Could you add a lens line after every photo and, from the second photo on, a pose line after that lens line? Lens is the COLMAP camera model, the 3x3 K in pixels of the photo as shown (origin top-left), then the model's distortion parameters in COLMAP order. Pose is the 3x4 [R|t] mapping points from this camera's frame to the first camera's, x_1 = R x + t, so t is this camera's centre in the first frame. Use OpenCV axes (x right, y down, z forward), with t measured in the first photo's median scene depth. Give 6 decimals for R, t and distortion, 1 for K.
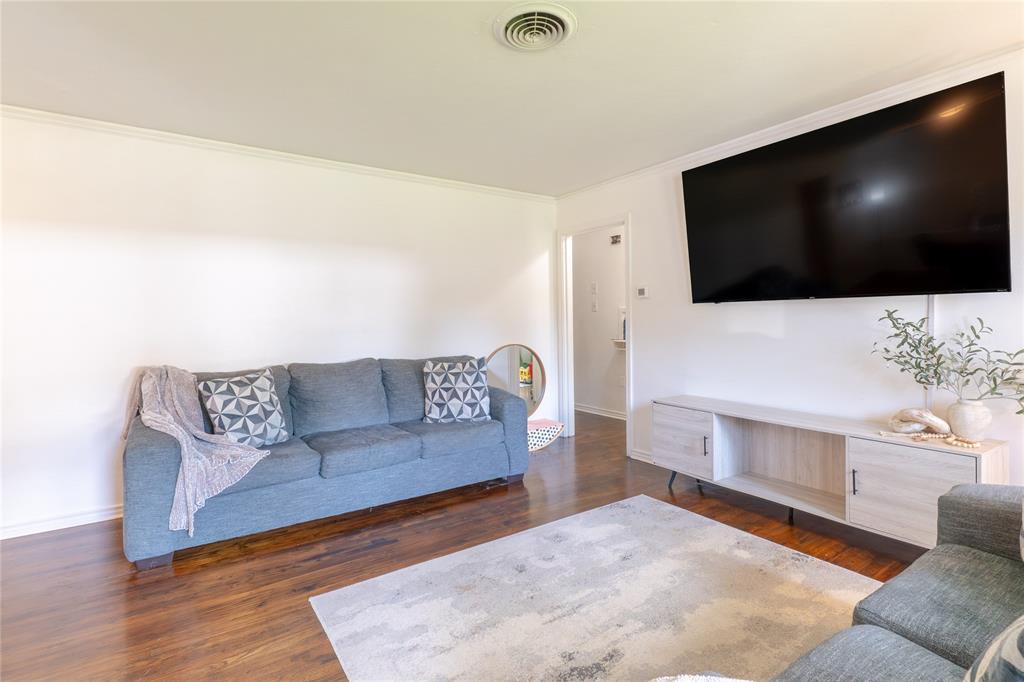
lens RADIAL K [[489.2, 0, 508.3], [0, 489.2, 336.8], [0, 0, 1]] dist [-0.000699, 0.000719]
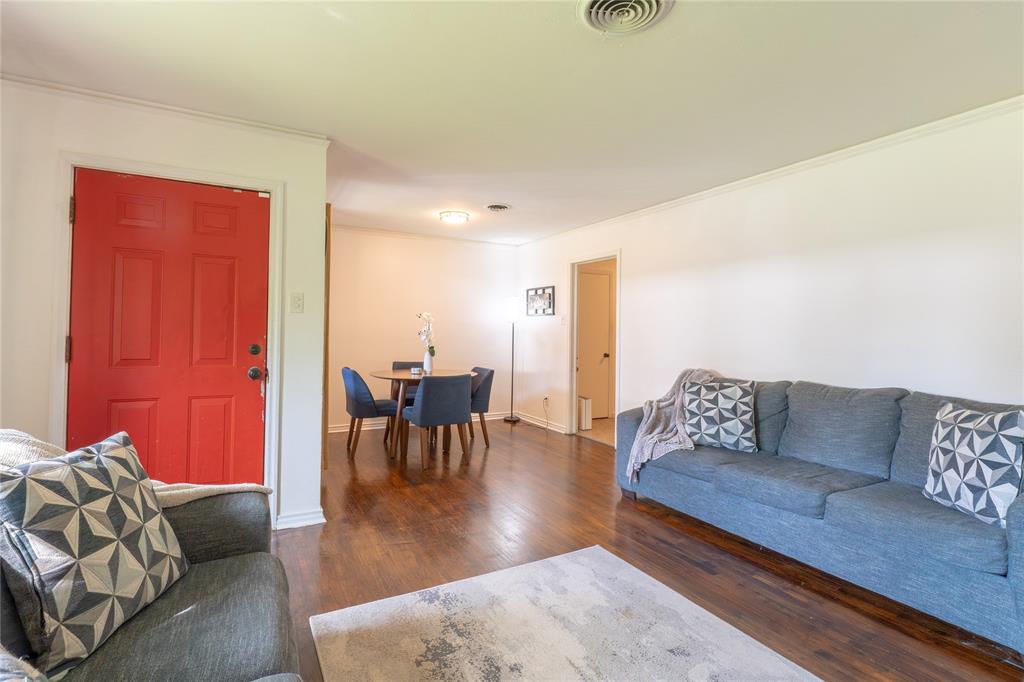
lens RADIAL K [[489.2, 0, 508.3], [0, 489.2, 335.5], [0, 0, 1]] dist [-0.000699, 0.000719]
pose [[-0.098368, 0.013280, -0.995061, 0.654090], [-0.047412, 0.998713, 0.018016, -0.028482], [0.994020, 0.048950, -0.097612, 0.614351]]
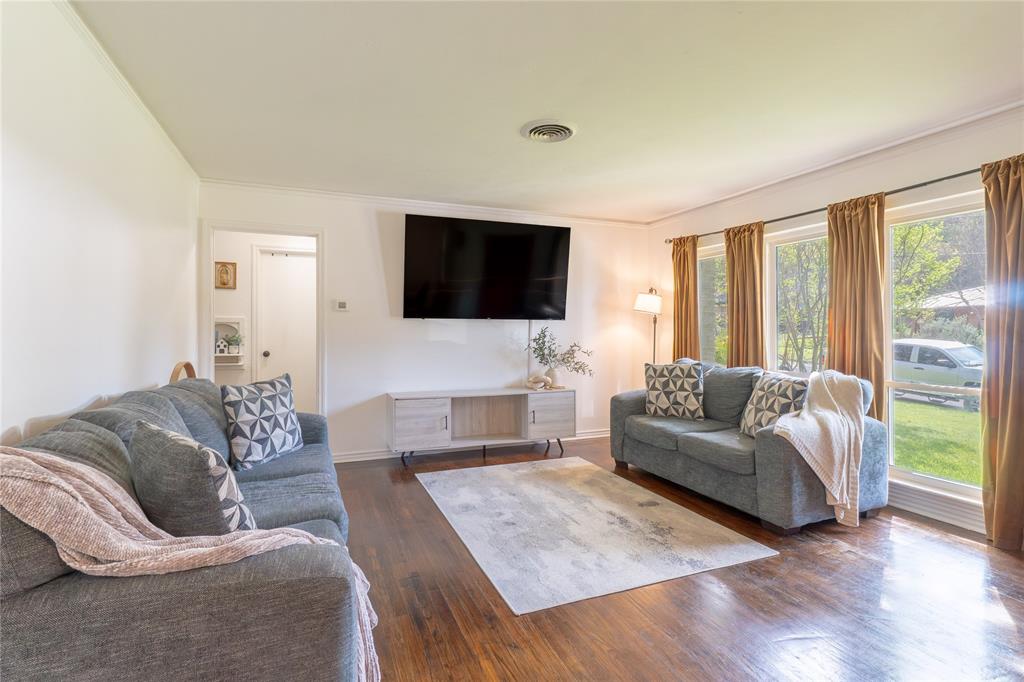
lens RADIAL K [[489.2, 0, 506.9], [0, 489.2, 335.3], [0, 0, 1]] dist [-0.000699, 0.000719]
pose [[0.213982, 0.001596, 0.976836, -0.964595], [0.033136, 0.999411, -0.008892, -0.004429], [-0.976275, 0.034271, 0.213803, 0.565573]]
